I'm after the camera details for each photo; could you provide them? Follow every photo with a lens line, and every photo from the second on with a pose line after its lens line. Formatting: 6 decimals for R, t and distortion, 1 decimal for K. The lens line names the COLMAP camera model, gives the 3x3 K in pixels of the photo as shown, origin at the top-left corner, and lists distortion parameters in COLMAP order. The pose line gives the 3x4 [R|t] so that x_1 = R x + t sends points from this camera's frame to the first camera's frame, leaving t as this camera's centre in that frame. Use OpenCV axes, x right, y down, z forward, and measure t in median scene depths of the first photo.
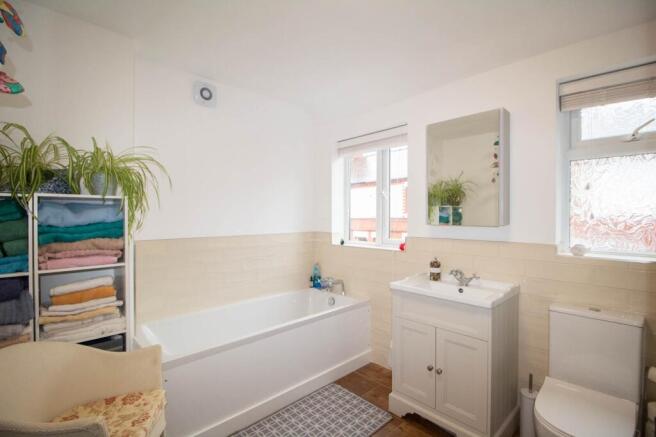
lens RADIAL K [[306.1, 0, 331.4], [0, 306.1, 217.8], [0, 0, 1]] dist [-0.020603, -0.000301]
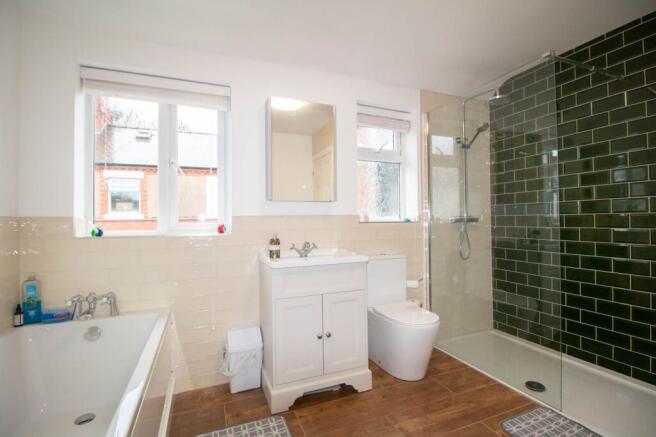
lens RADIAL K [[306.1, 0, 331.4], [0, 306.1, 217.8], [0, 0, 1]] dist [-0.020603, -0.000301]
pose [[0.347872, 0.012397, 0.937460, -0.516381], [0.019415, 0.999603, -0.020423, 0.100788], [-0.937341, 0.025305, 0.347494, 0.499968]]
